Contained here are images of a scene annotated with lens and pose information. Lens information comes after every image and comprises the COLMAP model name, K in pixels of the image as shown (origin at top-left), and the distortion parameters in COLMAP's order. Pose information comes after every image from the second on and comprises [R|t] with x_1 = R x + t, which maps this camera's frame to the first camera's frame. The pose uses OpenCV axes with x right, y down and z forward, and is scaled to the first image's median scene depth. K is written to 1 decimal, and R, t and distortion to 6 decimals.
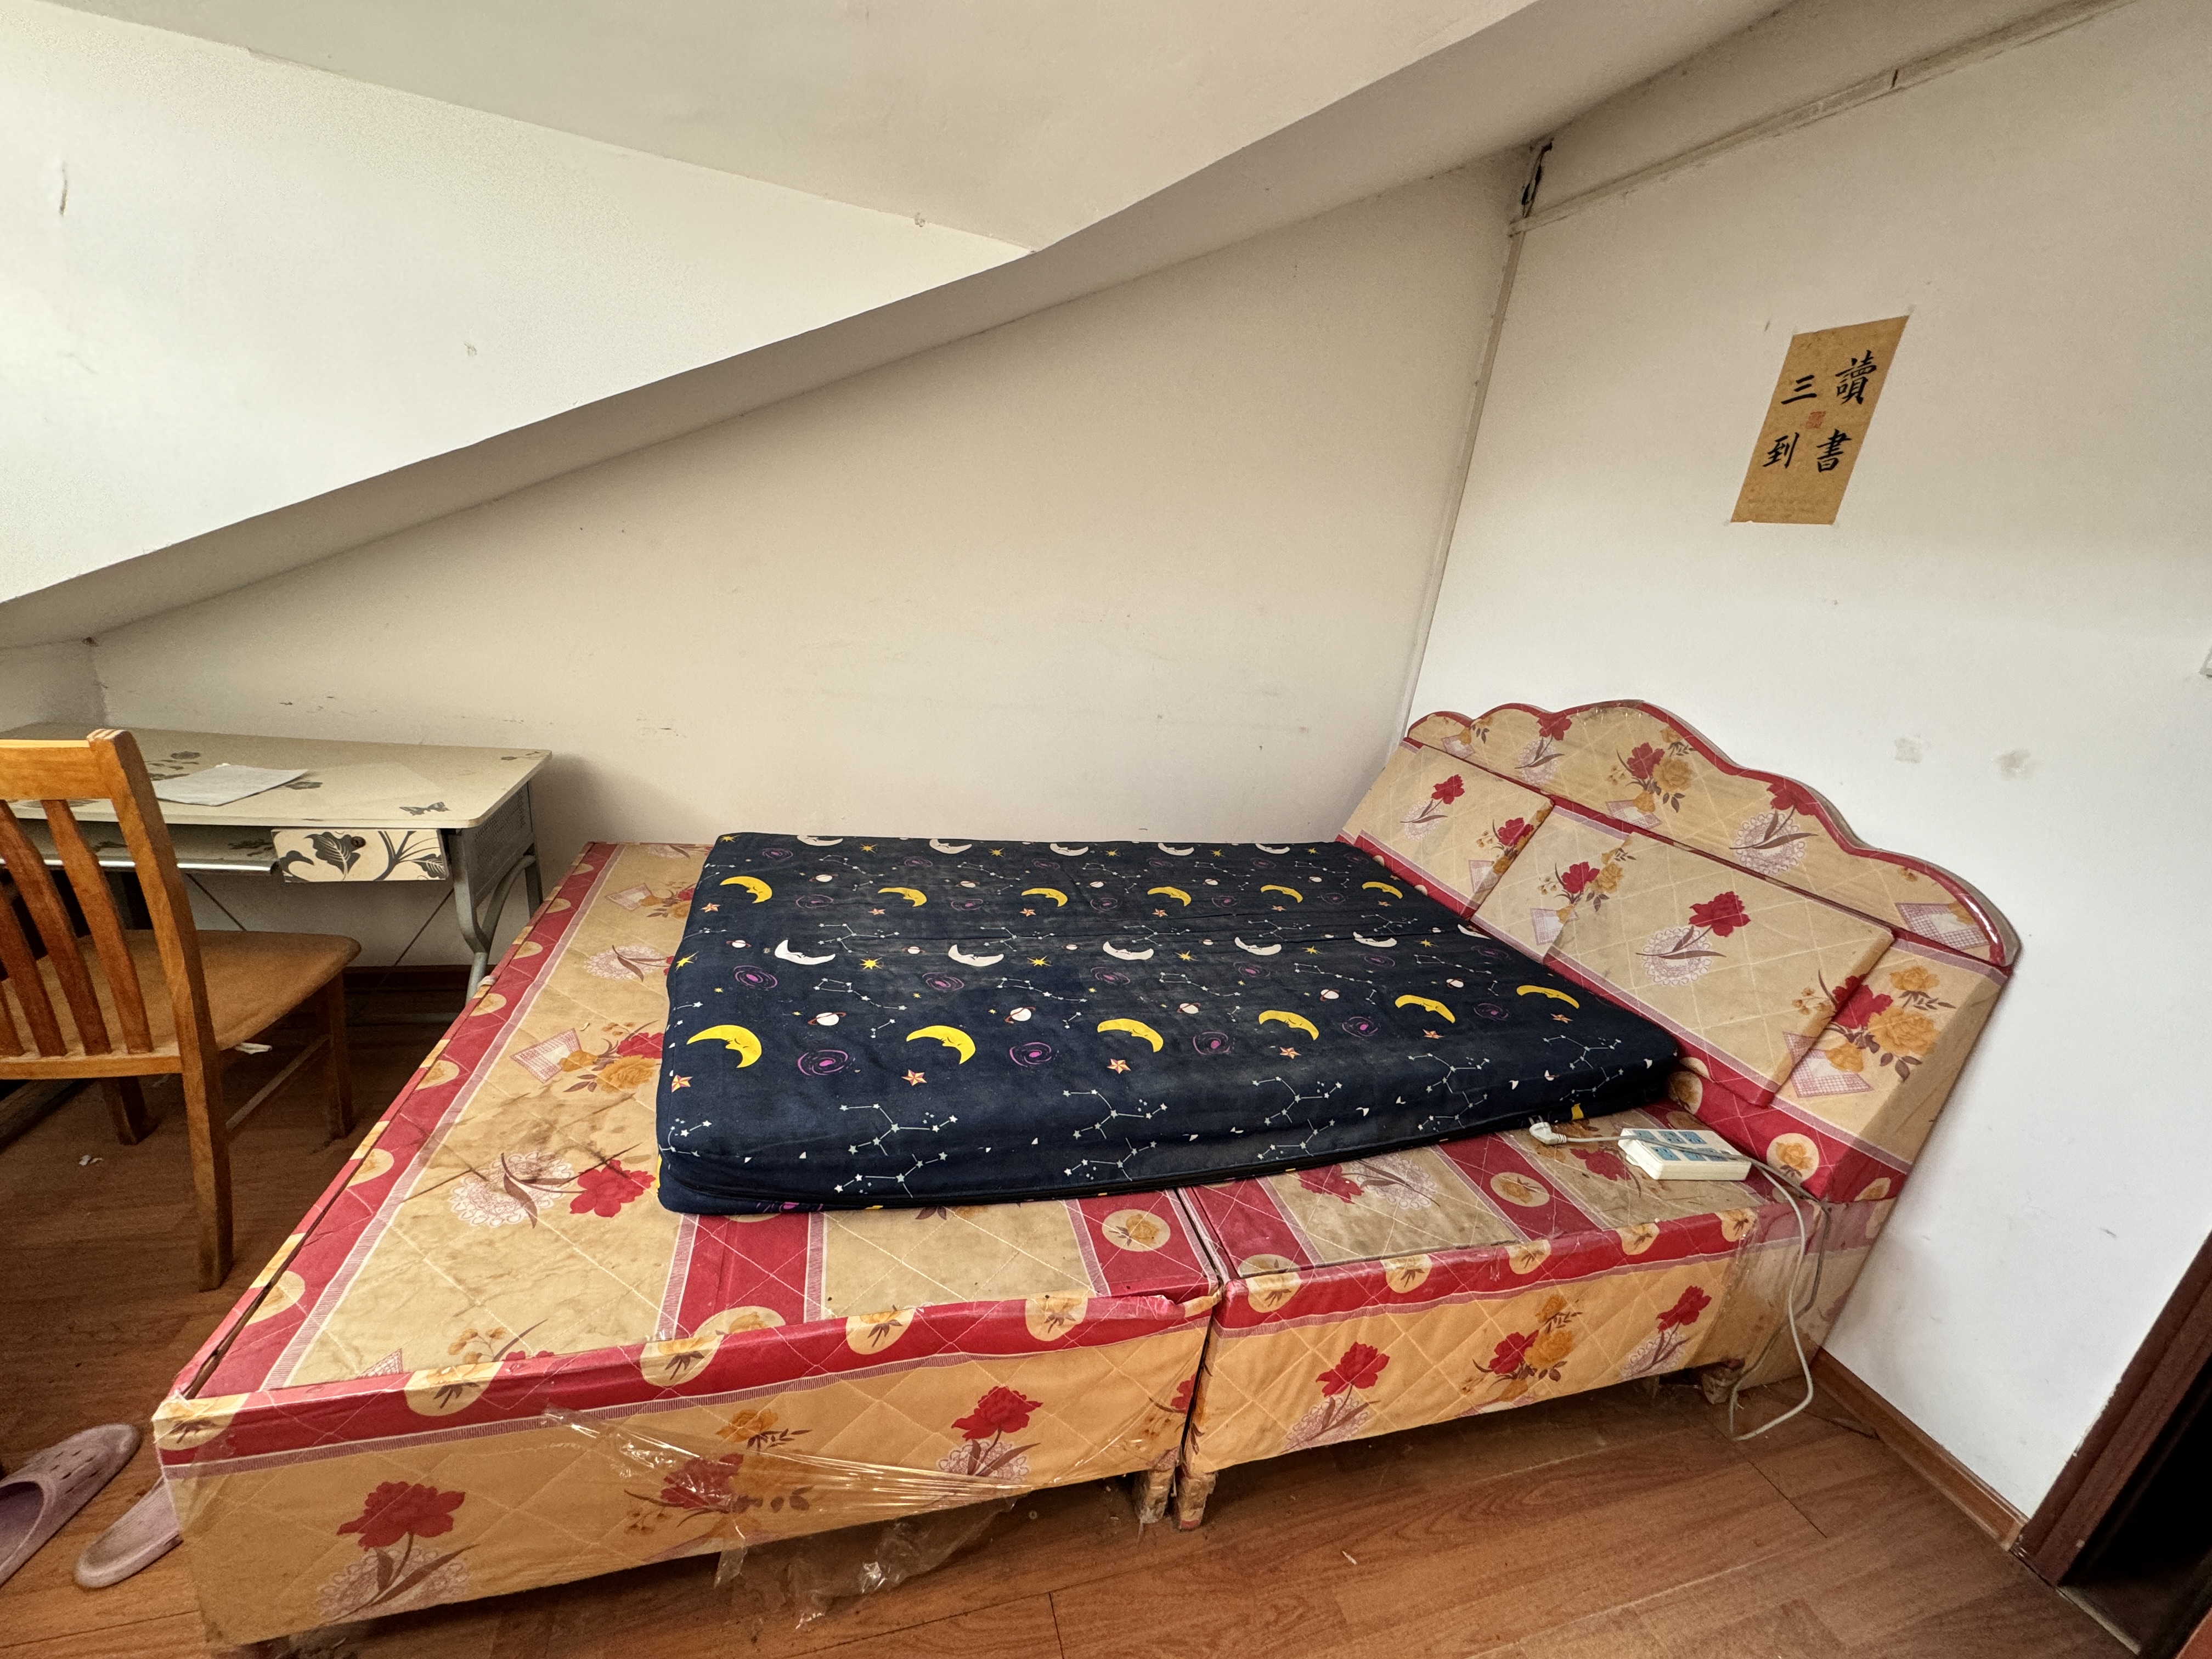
lens RADIAL K [[870.9, 0, 1106.0], [0, 870.9, 829.5], [0, 0, 1]] dist [-0.000911, 0.000342]
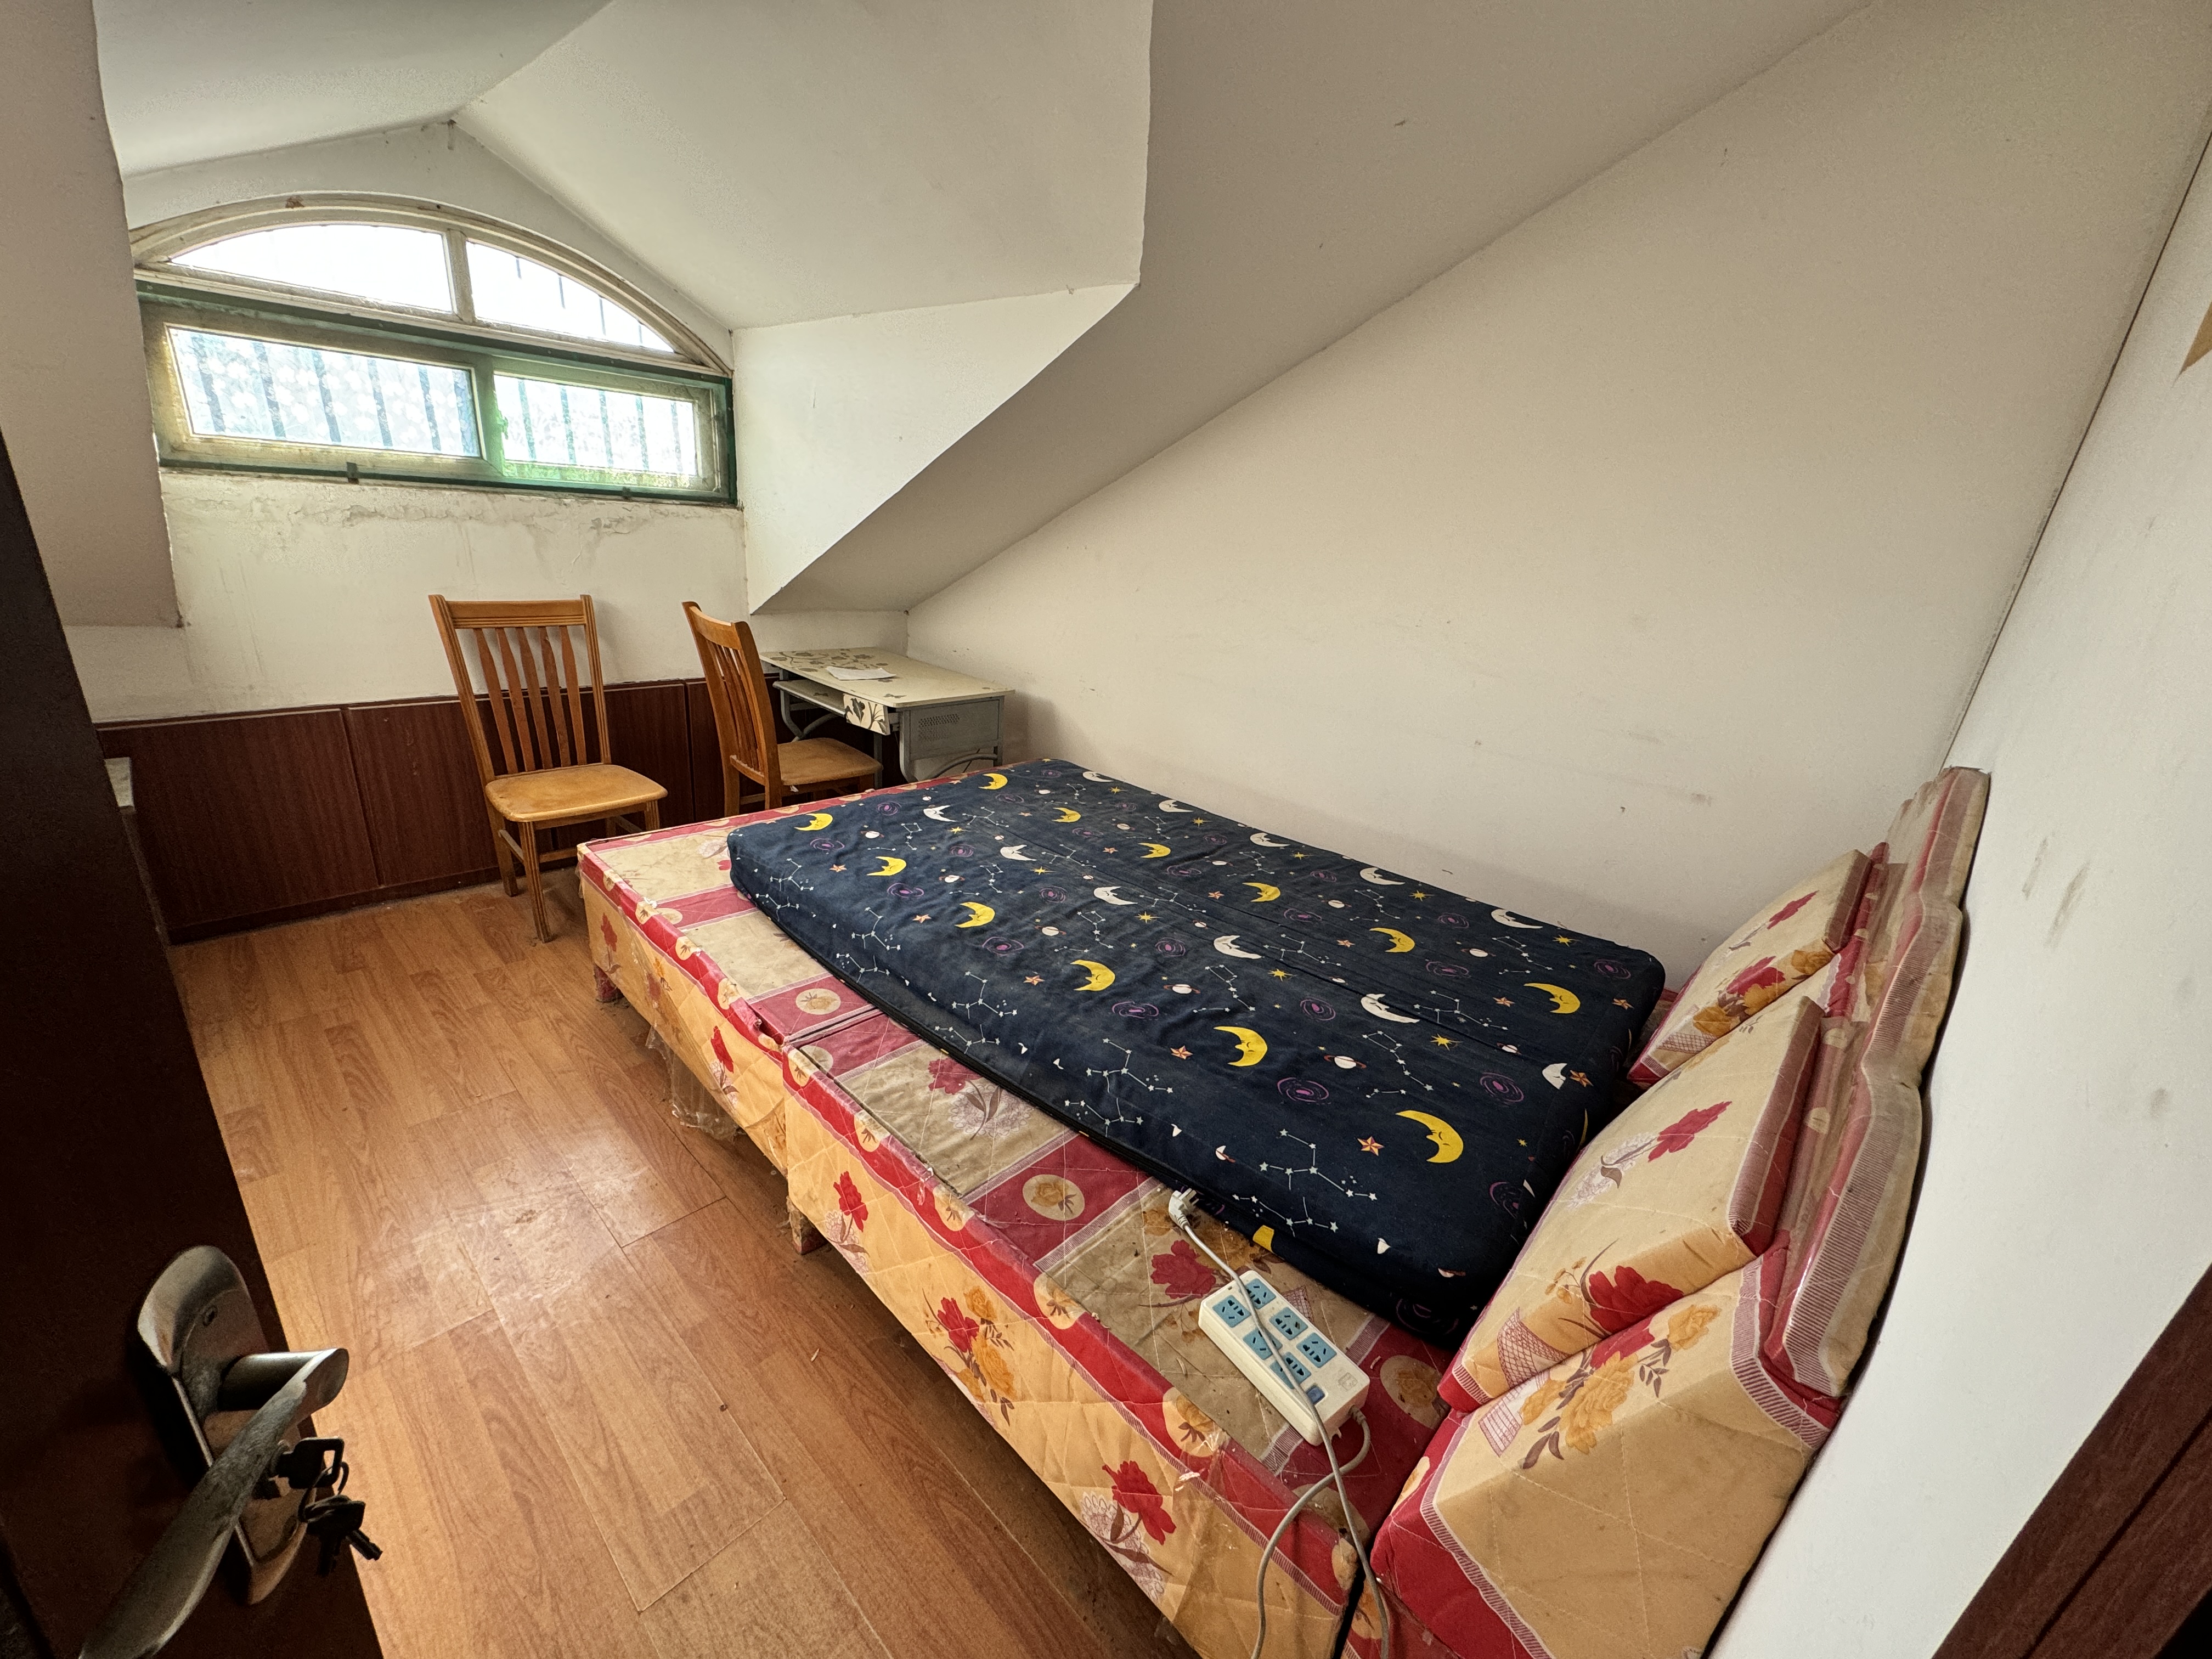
lens RADIAL K [[870.9, 0, 1106.0], [0, 870.9, 829.5], [0, 0, 1]] dist [-0.000911, 0.000342]
pose [[0.510147, 0.215343, -0.832693, 1.005040], [-0.279882, 0.957019, 0.076026, -0.019506], [0.813275, 0.194271, 0.548491, 0.425971]]
